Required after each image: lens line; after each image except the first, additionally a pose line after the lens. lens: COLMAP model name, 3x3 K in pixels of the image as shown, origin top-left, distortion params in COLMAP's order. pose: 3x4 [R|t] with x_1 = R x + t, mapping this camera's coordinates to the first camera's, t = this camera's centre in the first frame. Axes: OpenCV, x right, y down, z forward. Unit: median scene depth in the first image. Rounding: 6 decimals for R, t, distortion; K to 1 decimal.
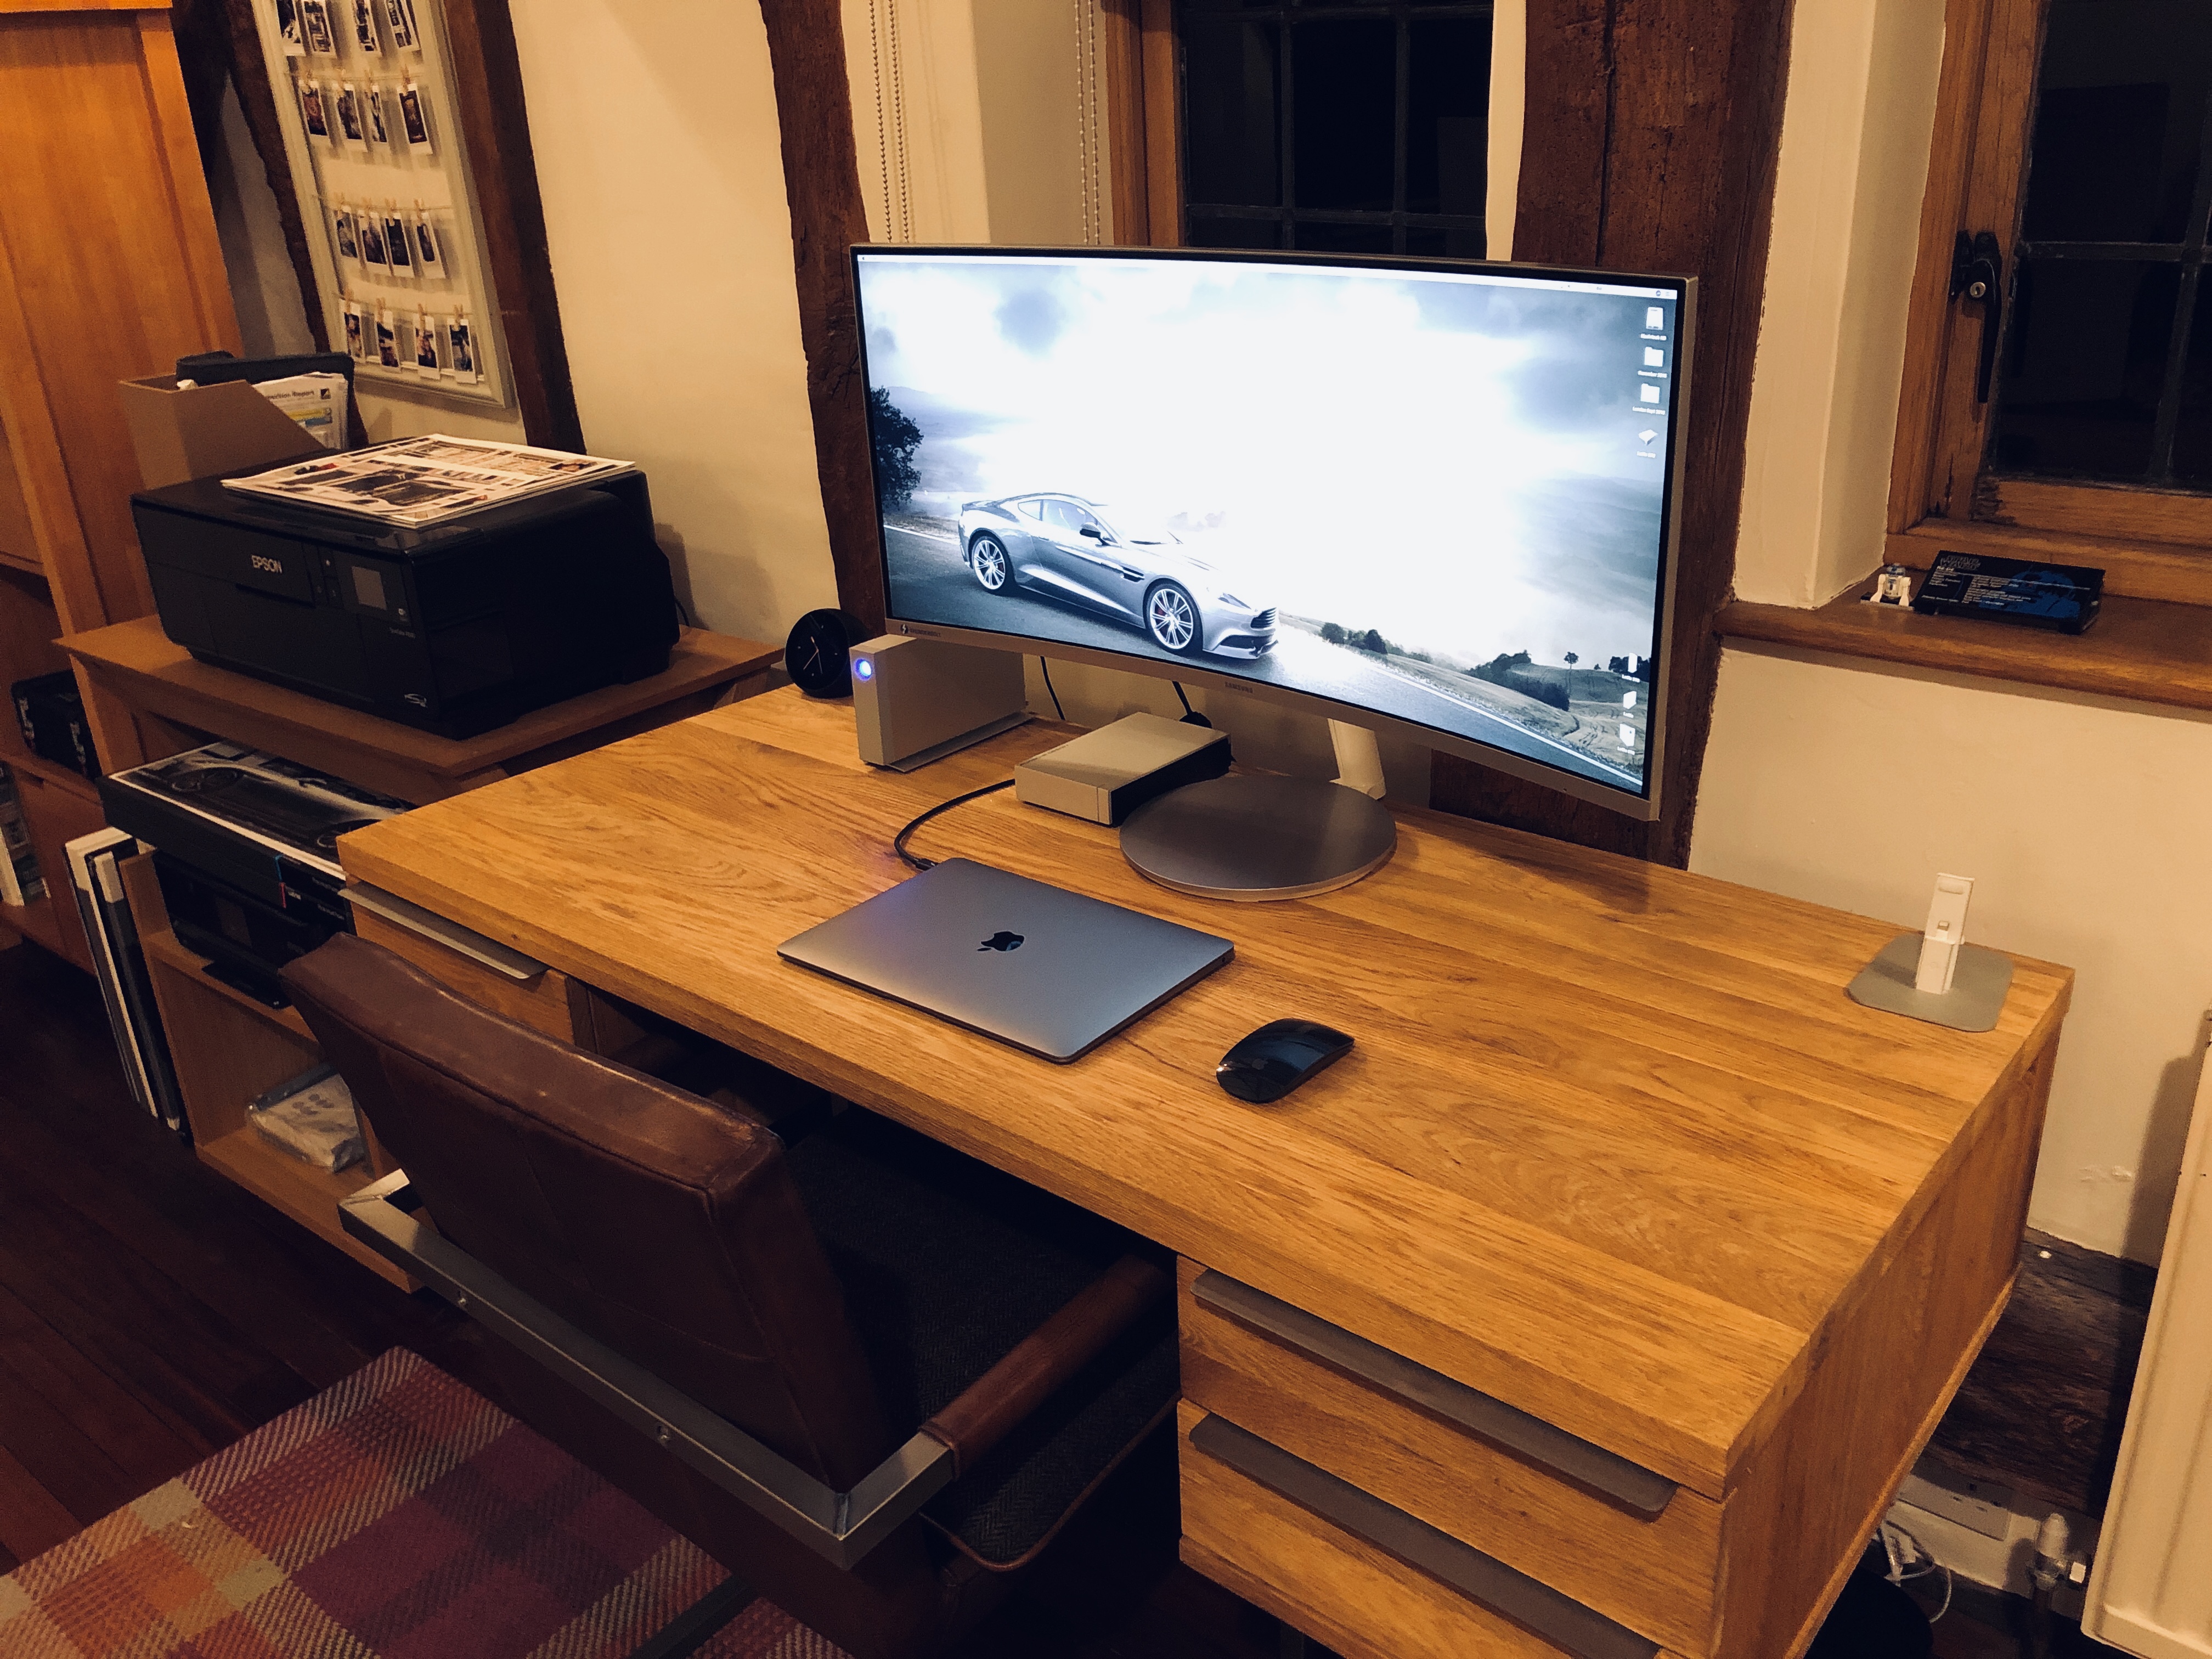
lens RADIAL K [[1884.2, 0, 1106.0], [0, 1884.2, 829.5], [0, 0, 1]] dist [0.007201, 0.001349]
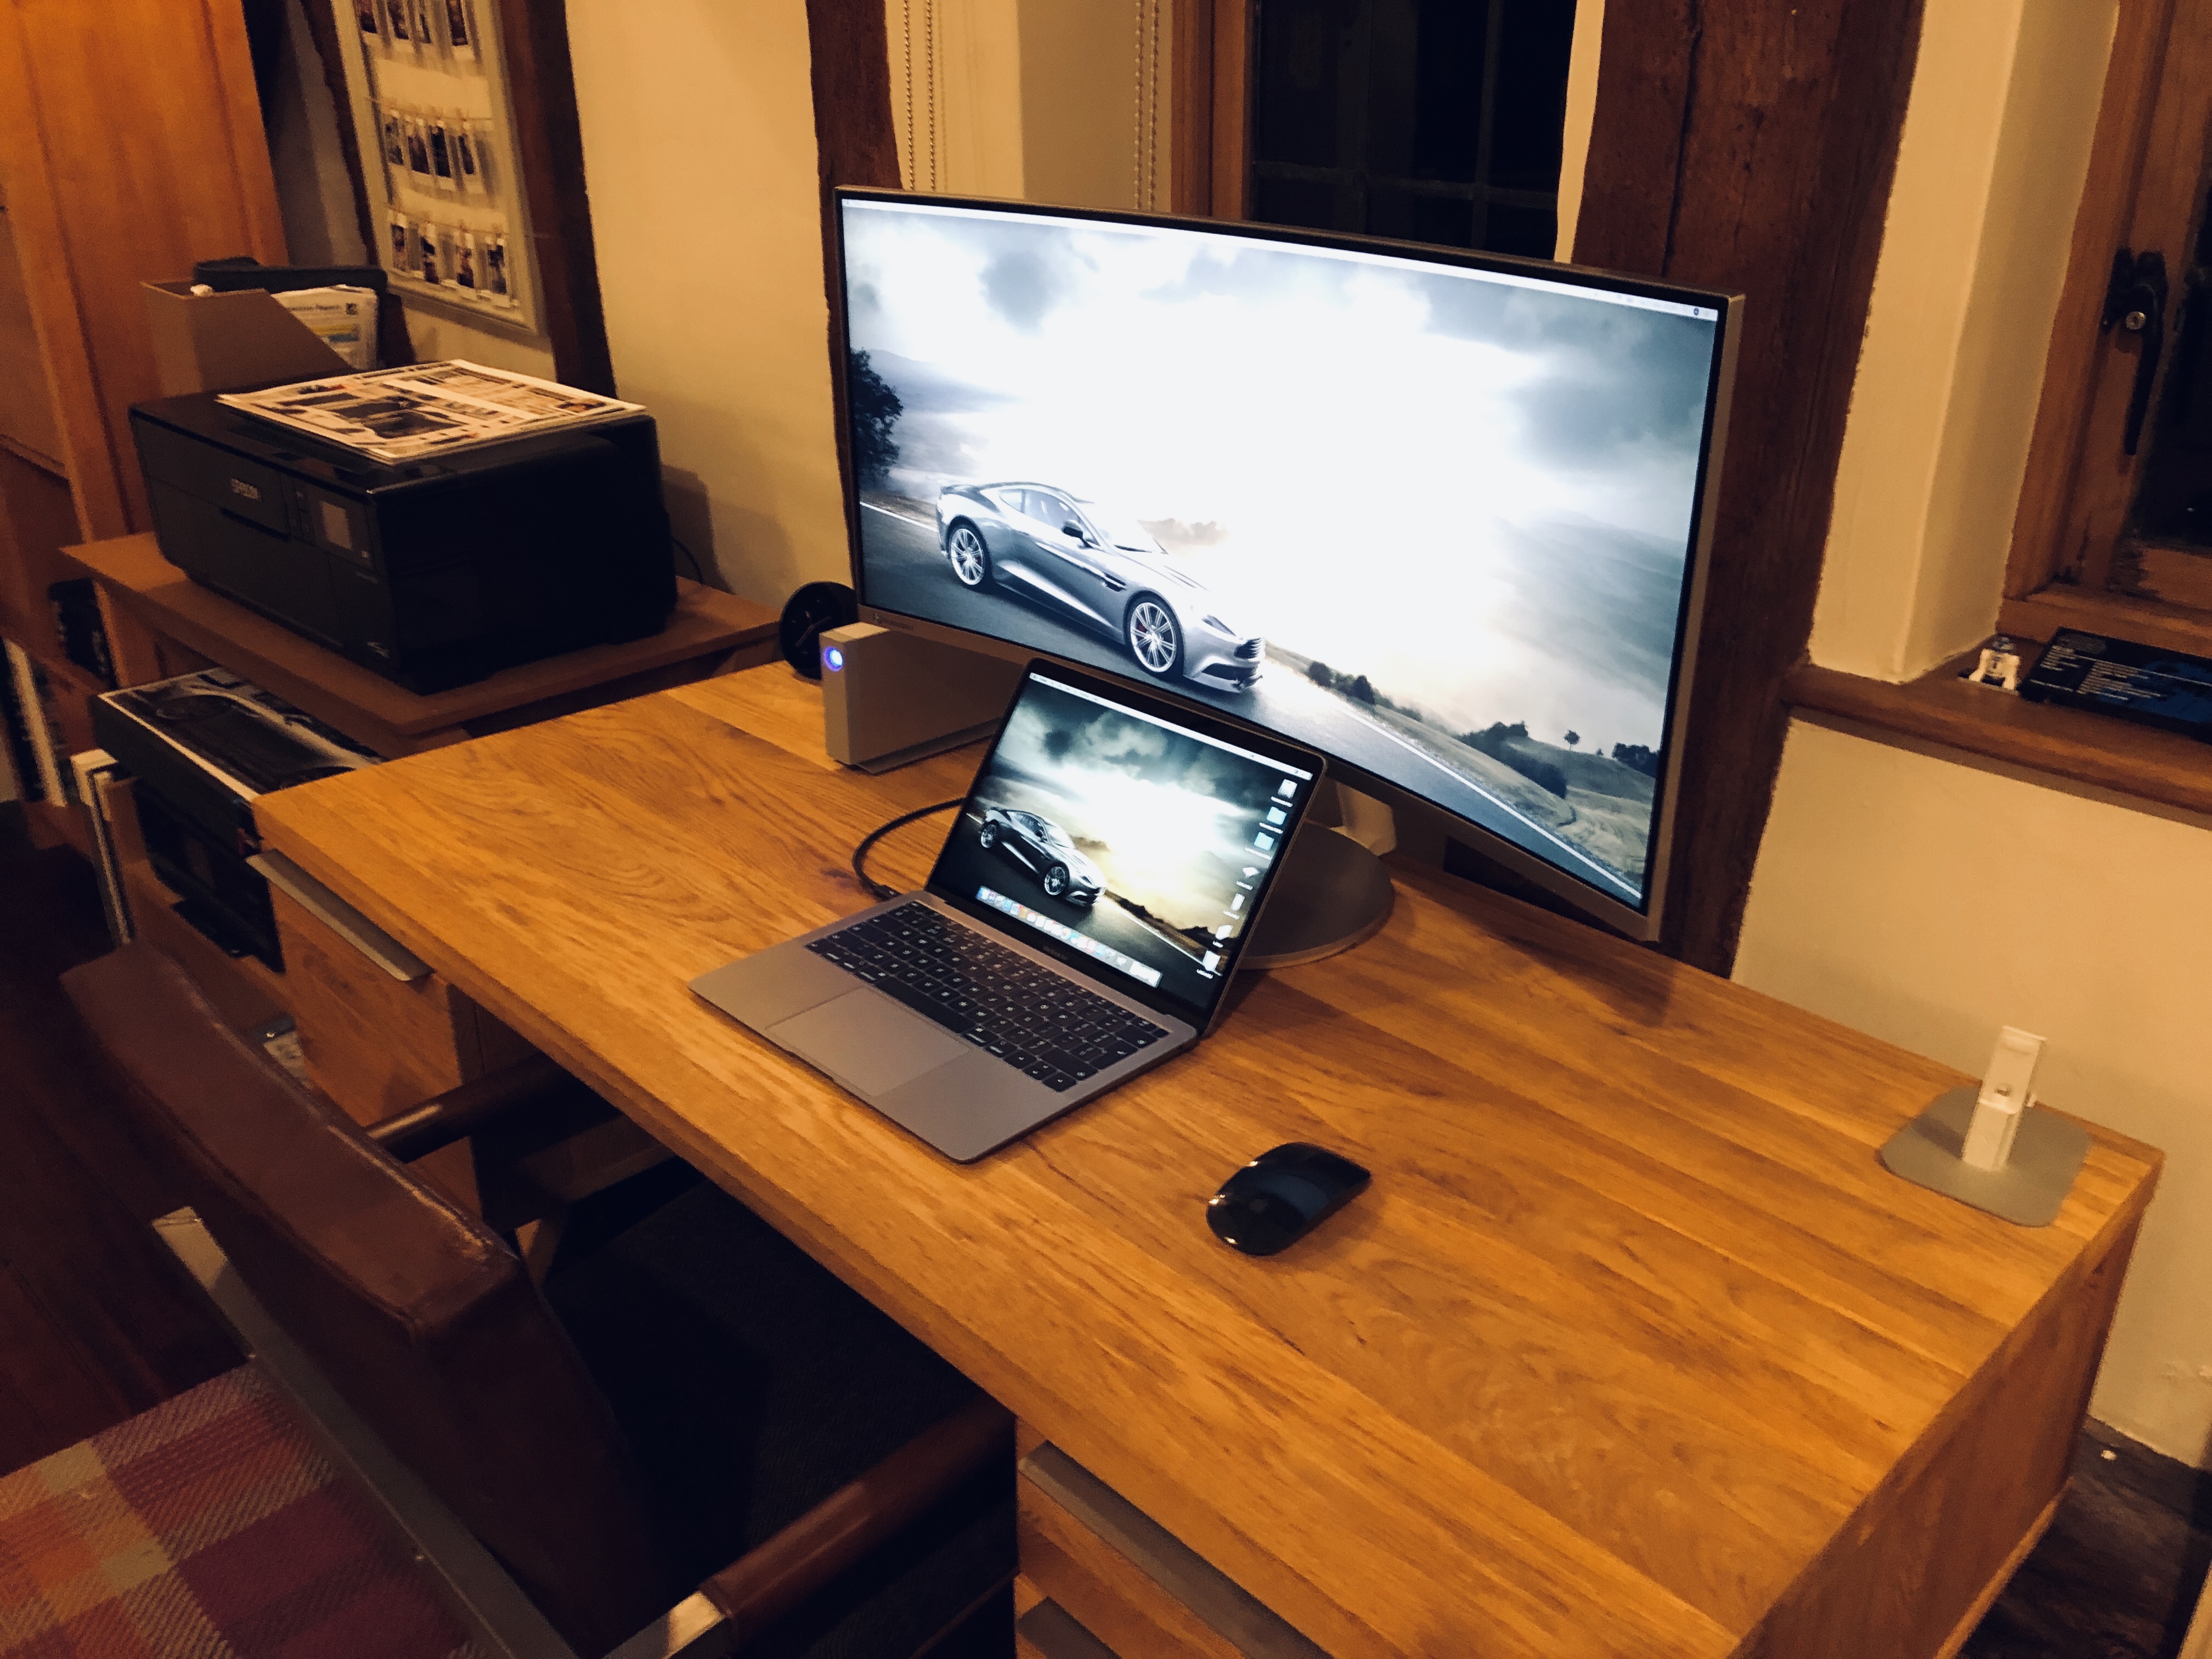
lens RADIAL K [[1884.2, 0, 1106.0], [0, 1884.2, 829.5], [0, 0, 1]] dist [0.007201, 0.001349]
pose [[0.993867, 0.083747, -0.072207, 0.085015], [-0.081709, 0.996182, 0.030732, -0.048101], [0.074505, -0.024644, 0.996916, 0.120419]]
